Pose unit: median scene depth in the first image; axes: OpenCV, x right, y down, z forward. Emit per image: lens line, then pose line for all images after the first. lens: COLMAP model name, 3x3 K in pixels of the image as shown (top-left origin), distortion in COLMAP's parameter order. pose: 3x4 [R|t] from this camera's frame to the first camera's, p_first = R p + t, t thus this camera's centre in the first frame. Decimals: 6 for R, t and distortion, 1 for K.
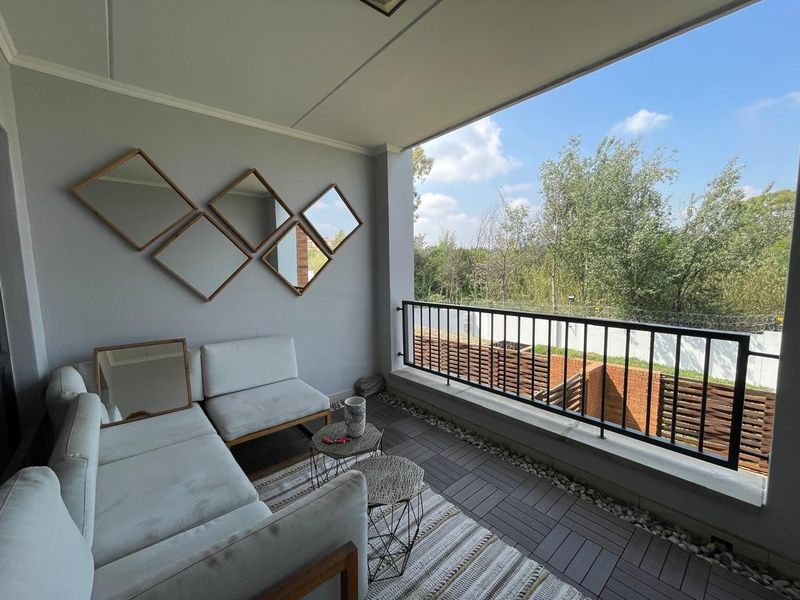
lens RADIAL K [[324.9, 0, 396.4], [0, 324.9, 300.1], [0, 0, 1]] dist [-0.000831, -0.000147]
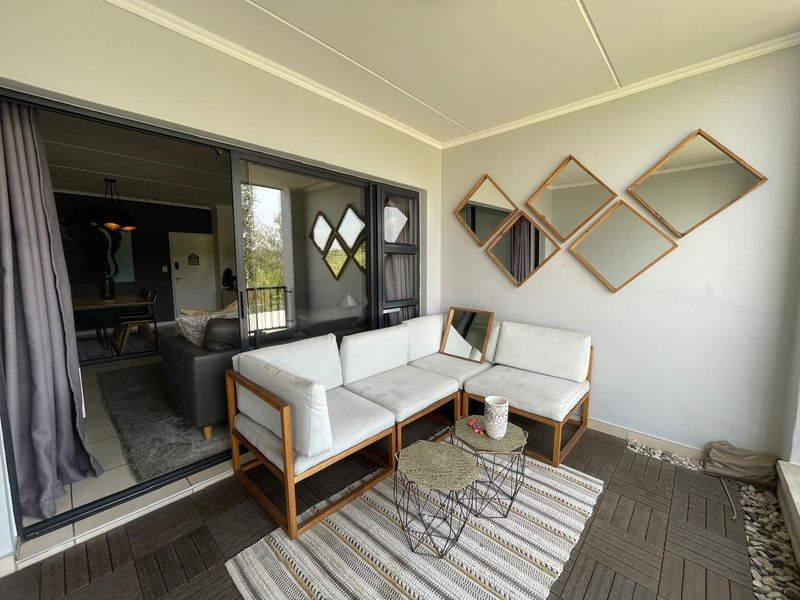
lens RADIAL K [[324.2, 0, 399.0], [0, 324.2, 297.5], [0, 0, 1]] dist [-0.002316, -0.000266]
pose [[0.102383, 0.121581, -0.987287, 0.514929], [-0.093711, 0.989268, 0.112107, -0.046215], [0.990321, 0.081041, 0.112677, 0.417549]]
